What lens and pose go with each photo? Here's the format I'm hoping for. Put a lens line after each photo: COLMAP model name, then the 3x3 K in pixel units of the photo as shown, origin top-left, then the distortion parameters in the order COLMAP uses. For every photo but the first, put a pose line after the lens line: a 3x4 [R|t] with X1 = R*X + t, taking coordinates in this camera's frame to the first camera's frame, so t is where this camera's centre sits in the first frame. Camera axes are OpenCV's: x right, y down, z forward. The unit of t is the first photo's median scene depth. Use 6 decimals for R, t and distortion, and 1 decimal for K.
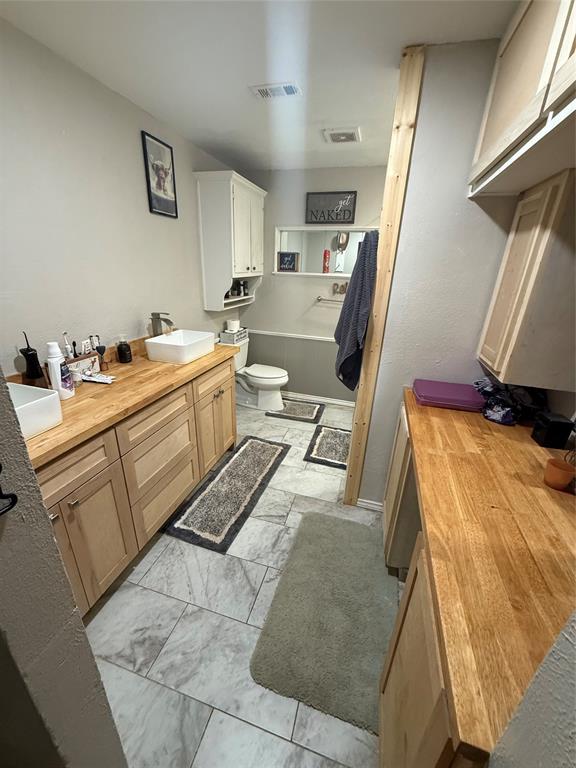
lens RADIAL K [[304.7, 0, 289.7], [0, 304.7, 383.0], [0, 0, 1]] dist [-0.001078, -0.000256]
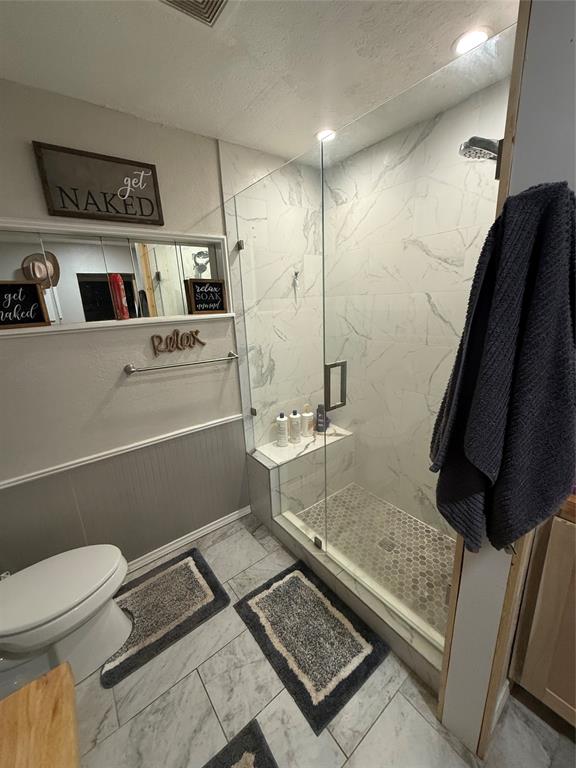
lens RADIAL K [[304.7, 0, 289.7], [0, 304.7, 383.0], [0, 0, 1]] dist [-0.001078, -0.000256]
pose [[0.585553, -0.273859, 0.762974, -0.143239], [0.362201, 0.930417, 0.055986, -0.205699], [-0.725216, 0.243567, 0.644001, 0.540706]]
